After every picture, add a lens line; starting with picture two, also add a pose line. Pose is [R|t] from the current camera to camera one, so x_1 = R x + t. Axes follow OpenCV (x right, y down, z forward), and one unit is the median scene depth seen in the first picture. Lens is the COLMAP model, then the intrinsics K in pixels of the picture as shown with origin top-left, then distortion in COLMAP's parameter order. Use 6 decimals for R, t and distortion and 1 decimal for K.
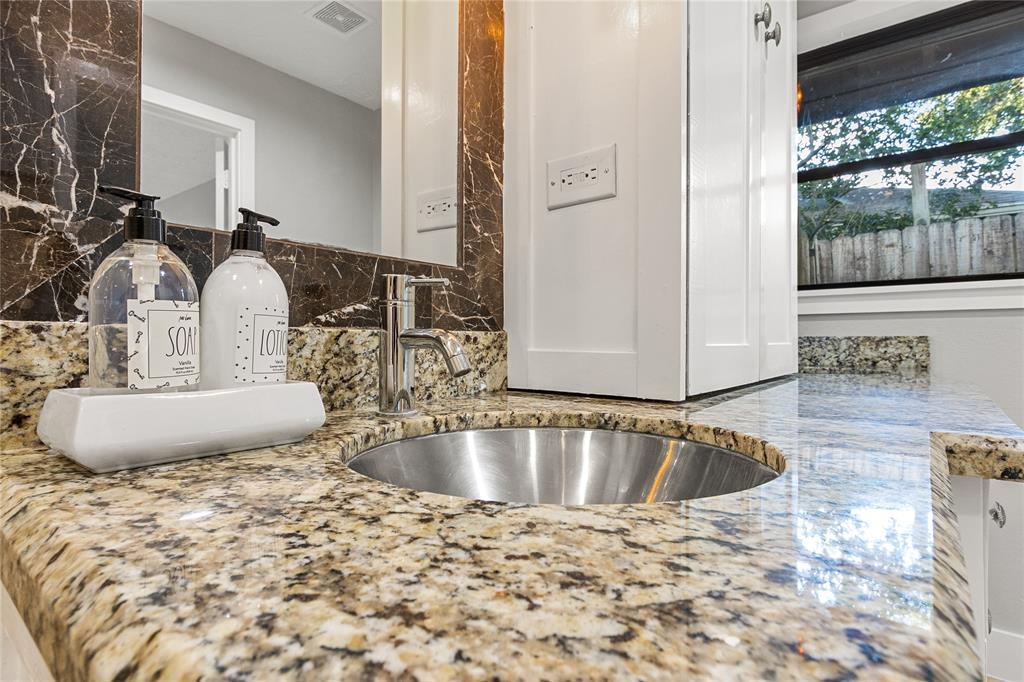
lens RADIAL K [[519.4, 0, 509.3], [0, 519.4, 334.7], [0, 0, 1]] dist [-0.001997, 0.000455]
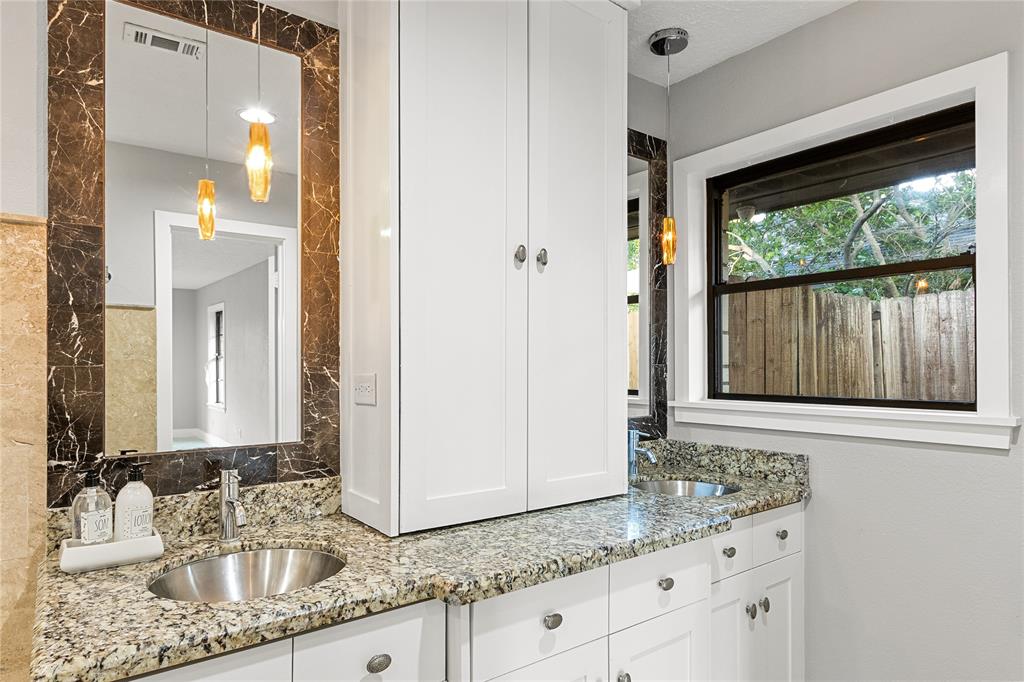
lens RADIAL K [[611.2, 0, 511.5], [0, 611.2, 363.5], [0, 0, 1]] dist [0.007435, -0.002620]
pose [[0.970232, -0.001919, -0.242169, 1.009065], [0.004051, 0.999957, 0.008305, -0.384972], [0.242143, -0.009038, 0.970199, -0.717103]]
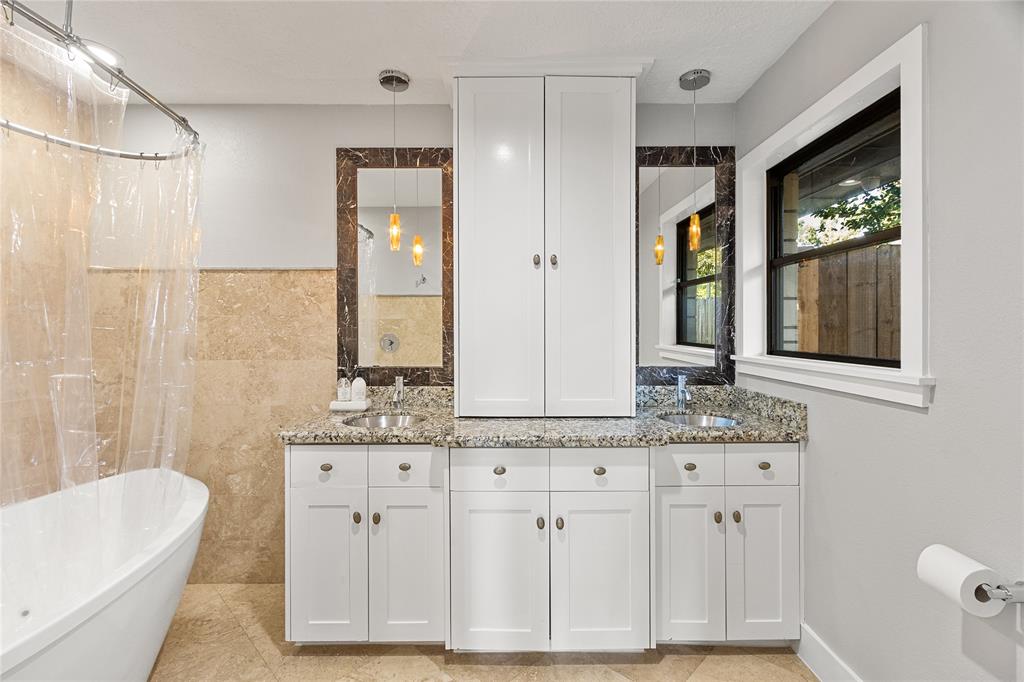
lens RADIAL K [[470.6, 0, 516.1], [0, 470.6, 327.8], [0, 0, 1]] dist [0.003744, -0.001356]
pose [[0.628248, -0.002425, -0.778009, 2.412317], [0.011902, 0.999908, 0.006495, -0.375927], [0.777922, -0.013340, 0.628220, -0.463391]]
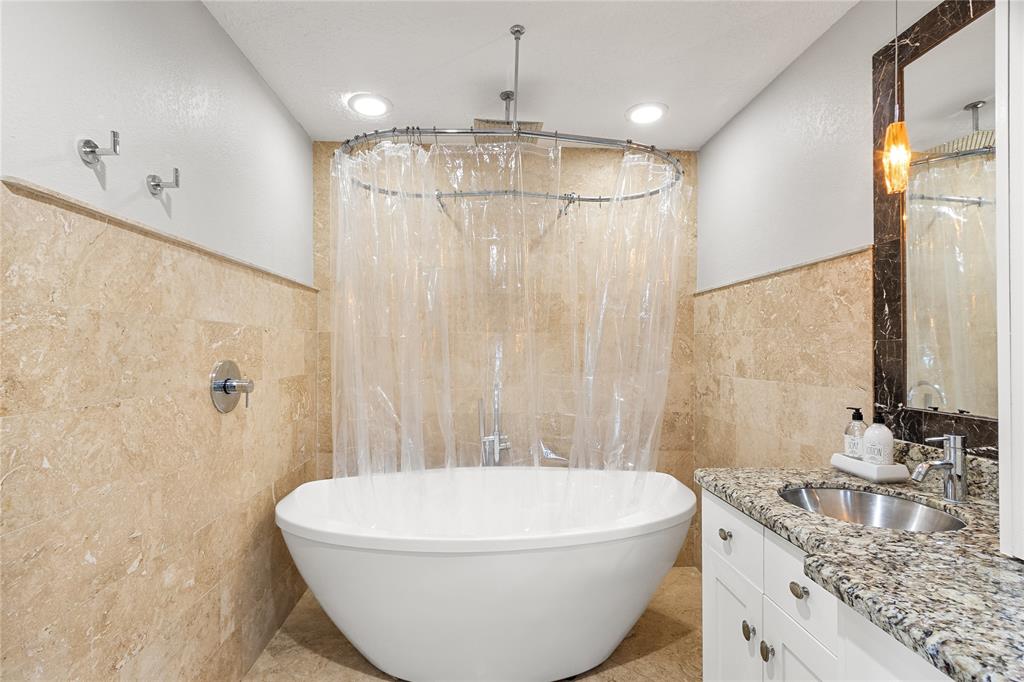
lens RADIAL K [[470.6, 0, 507.4], [0, 470.6, 346.6], [0, 0, 1]] dist [0.003744, -0.001356]
pose [[-0.750804, -0.006131, -0.660496, 1.745271], [0.006753, 0.999833, -0.016957, -0.326311], [0.660490, -0.017192, -0.750638, 0.908550]]
